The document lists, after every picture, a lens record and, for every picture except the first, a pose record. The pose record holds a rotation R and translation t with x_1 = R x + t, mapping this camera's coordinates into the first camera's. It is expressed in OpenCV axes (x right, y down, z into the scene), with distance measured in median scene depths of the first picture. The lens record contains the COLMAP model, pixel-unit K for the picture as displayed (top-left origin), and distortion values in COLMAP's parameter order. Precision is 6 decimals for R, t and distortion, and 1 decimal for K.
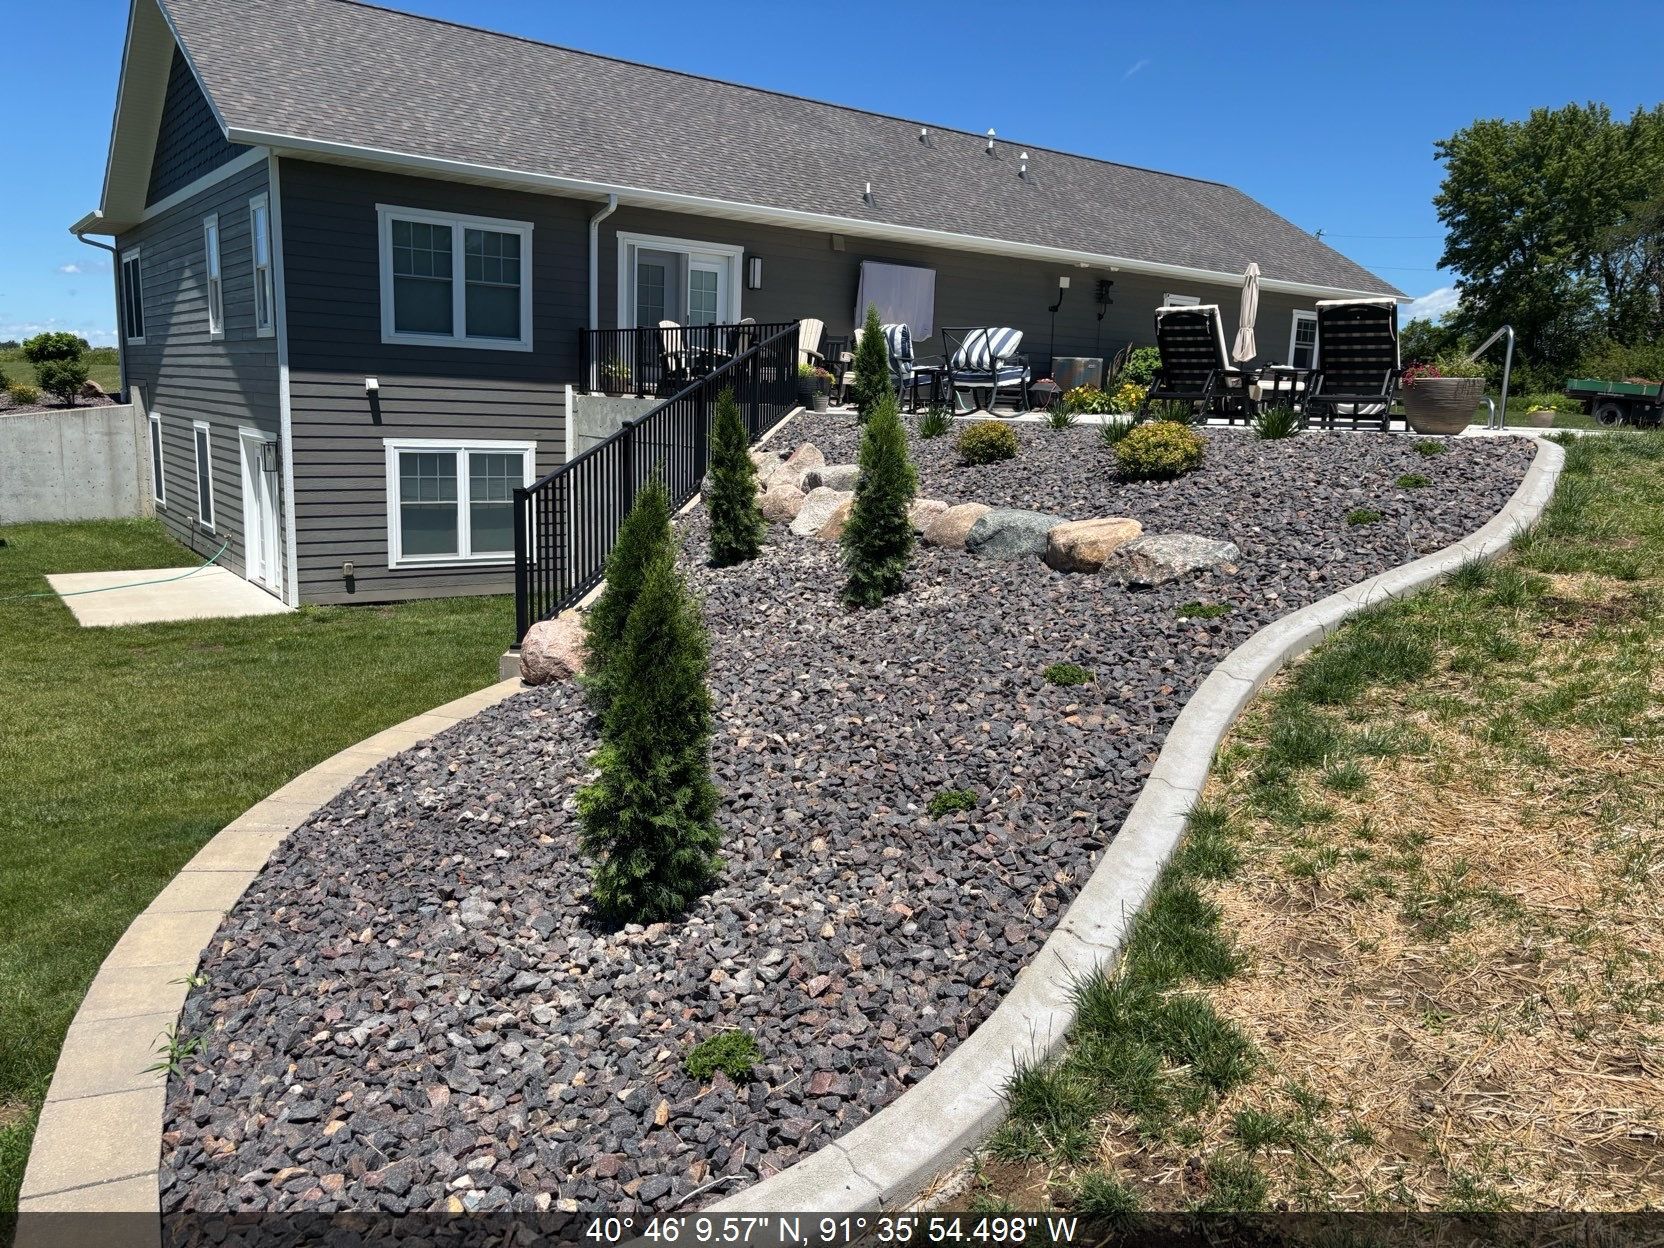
lens RADIAL K [[1237.6, 0, 832.0], [0, 1237.6, 624.0], [0, 0, 1]] dist [0.032716, -0.048204]
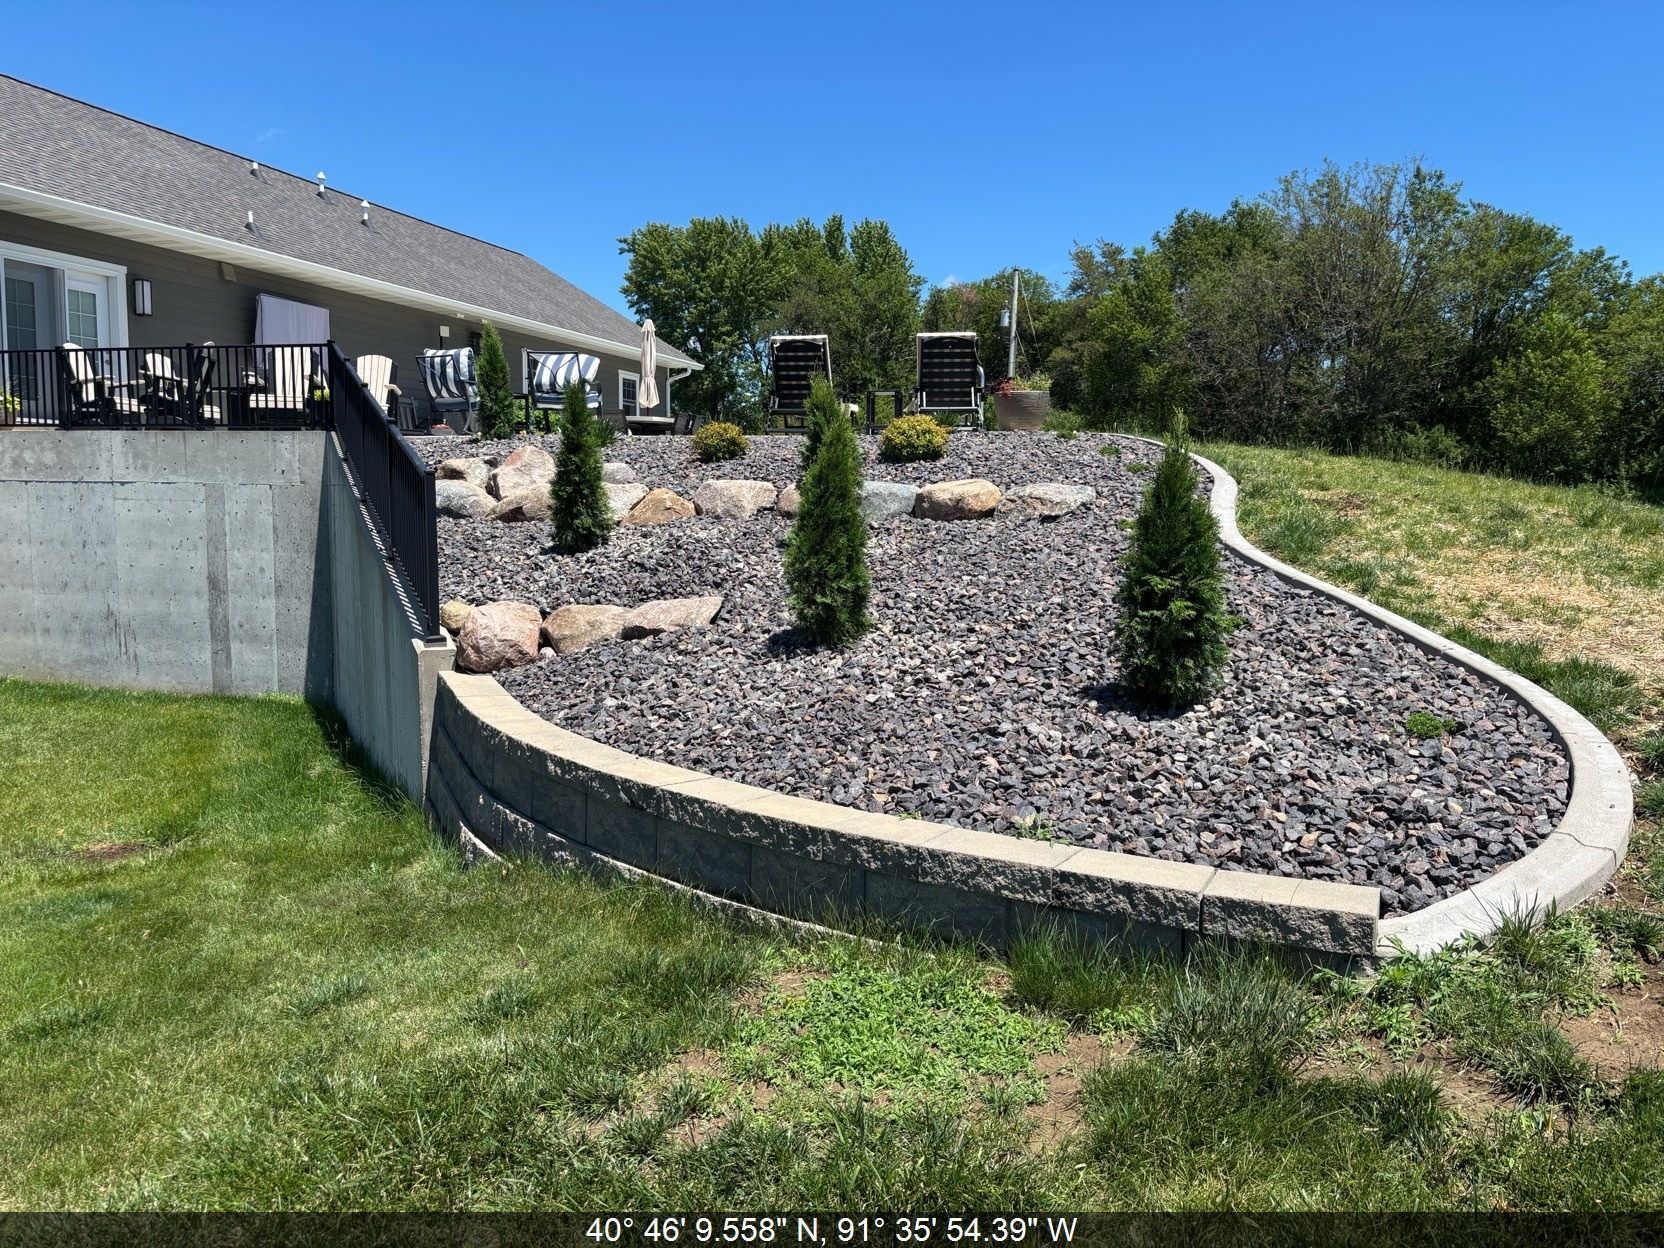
lens RADIAL K [[1237.6, 0, 832.0], [0, 1237.6, 624.0], [0, 0, 1]] dist [0.032716, -0.048204]
pose [[0.811274, -0.085558, 0.578372, -0.181559], [0.119175, 0.992665, -0.020321, 0.020206], [-0.572391, 0.085414, 0.815520, 0.022787]]
